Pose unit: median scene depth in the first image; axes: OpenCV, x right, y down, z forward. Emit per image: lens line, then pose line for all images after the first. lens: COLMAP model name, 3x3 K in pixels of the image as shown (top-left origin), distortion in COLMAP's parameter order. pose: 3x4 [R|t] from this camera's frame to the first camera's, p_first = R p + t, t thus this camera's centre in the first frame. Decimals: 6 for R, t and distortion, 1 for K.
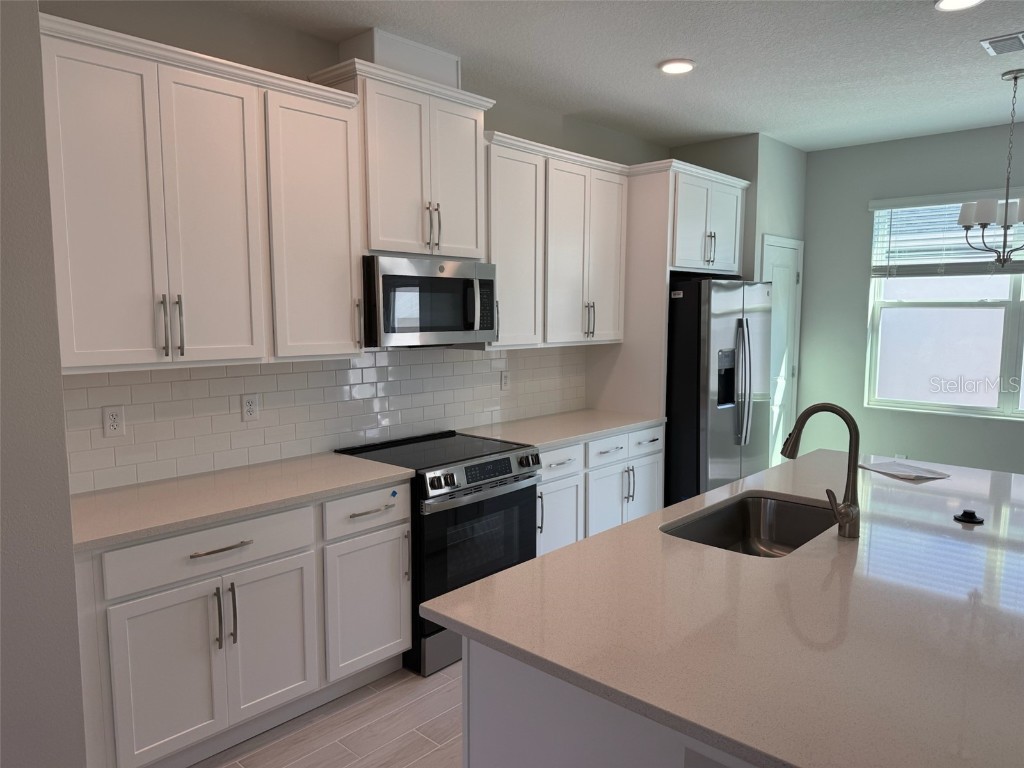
lens RADIAL K [[713.1, 0, 513.8], [0, 713.1, 396.5], [0, 0, 1]] dist [0.086343, -0.108452]
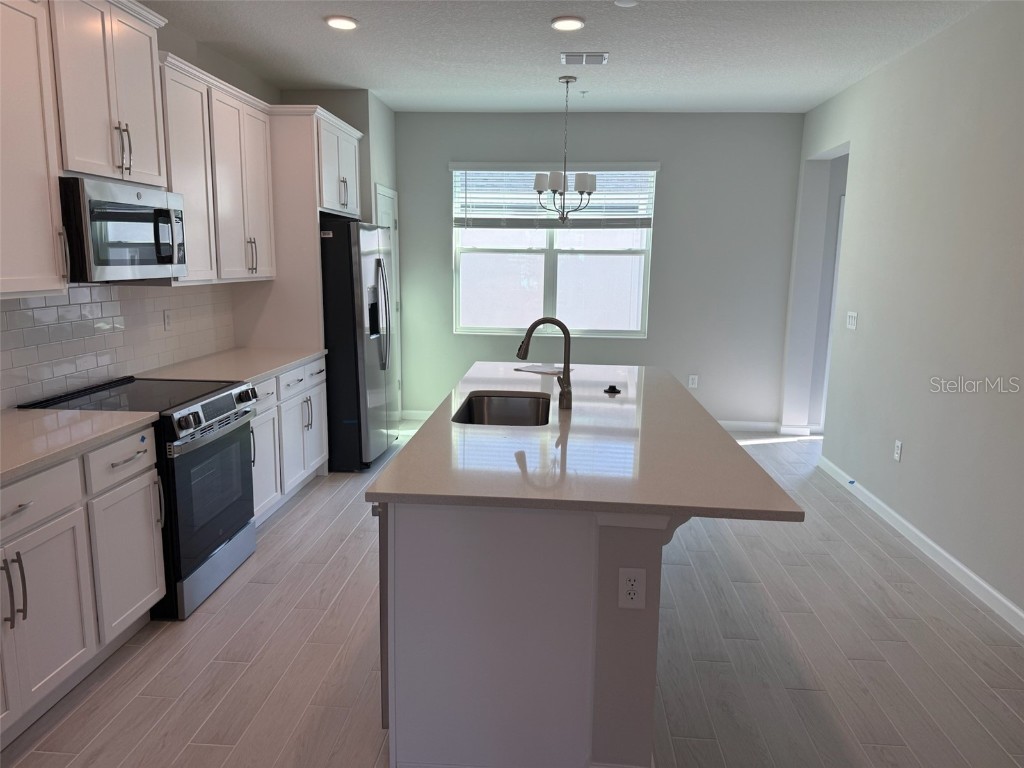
lens RADIAL K [[713.1, 0, 514.6], [0, 713.1, 390.0], [0, 0, 1]] dist [0.064459, -0.105694]
pose [[0.782174, -0.100170, 0.614955, -0.261130], [0.059122, 0.994471, 0.086791, 0.014198], [-0.620248, -0.031528, 0.783772, -0.026835]]
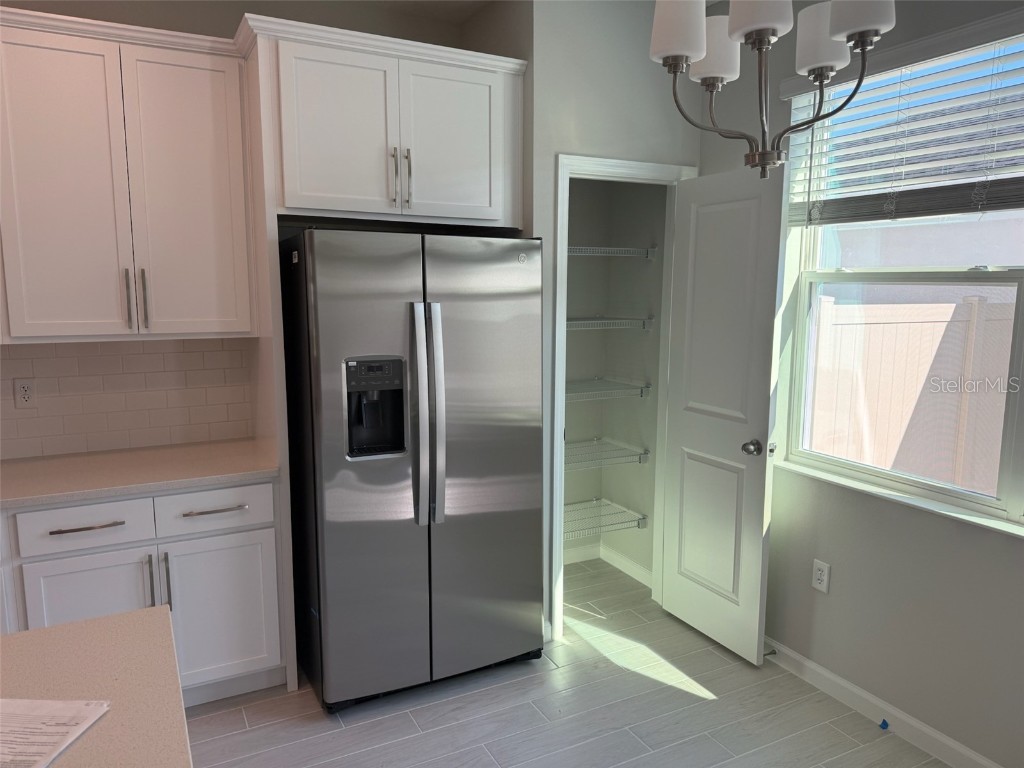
lens RADIAL K [[713.1, 0, 514.6], [0, 713.1, 390.0], [0, 0, 1]] dist [0.064459, -0.105694]
pose [[0.941903, 0.050734, -0.332032, 0.645706], [-0.044196, 0.998652, 0.027218, -0.065497], [0.332965, -0.010962, 0.942875, 0.569447]]
